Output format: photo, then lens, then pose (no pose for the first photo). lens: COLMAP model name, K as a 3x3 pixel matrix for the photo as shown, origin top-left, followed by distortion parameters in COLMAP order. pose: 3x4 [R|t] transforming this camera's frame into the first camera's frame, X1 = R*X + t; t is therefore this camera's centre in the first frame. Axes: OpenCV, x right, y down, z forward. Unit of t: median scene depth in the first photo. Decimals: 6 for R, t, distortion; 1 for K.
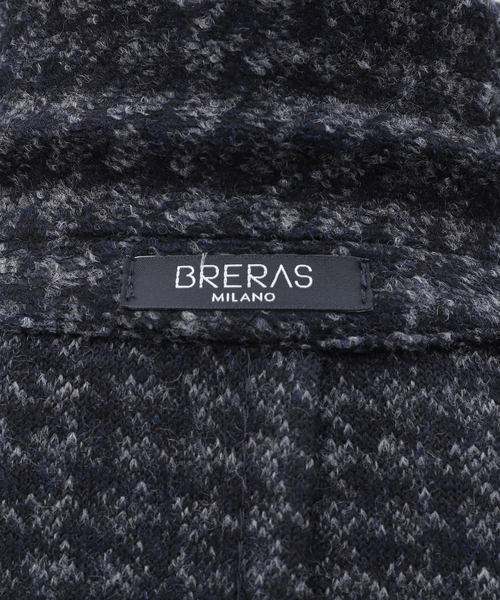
lens RADIAL K [[1582.3, 0, 249.9], [0, 1582.3, 300.0], [0, 0, 1]] dist [0.087372, 0.000000]
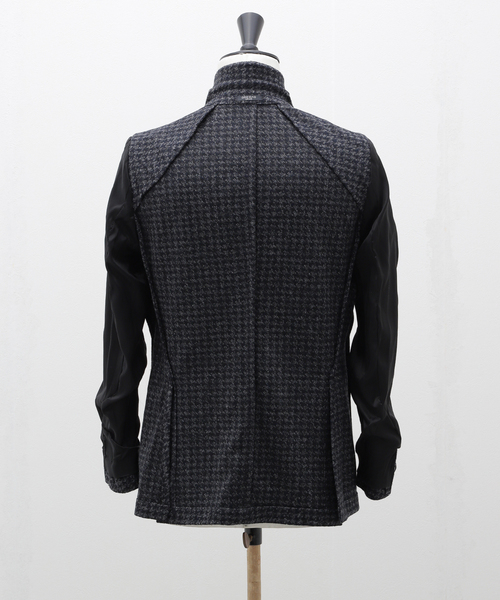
lens RADIAL K [[1582.3, 0, 250.0], [0, 1582.3, 300.2], [0, 0, 1]] dist [0.087372, 0.000000]
pose [[0.999288, -0.033207, -0.017911, 0.133613], [0.030966, 0.993055, -0.113504, 2.276268], [0.021555, 0.112869, 0.993376, -8.325539]]
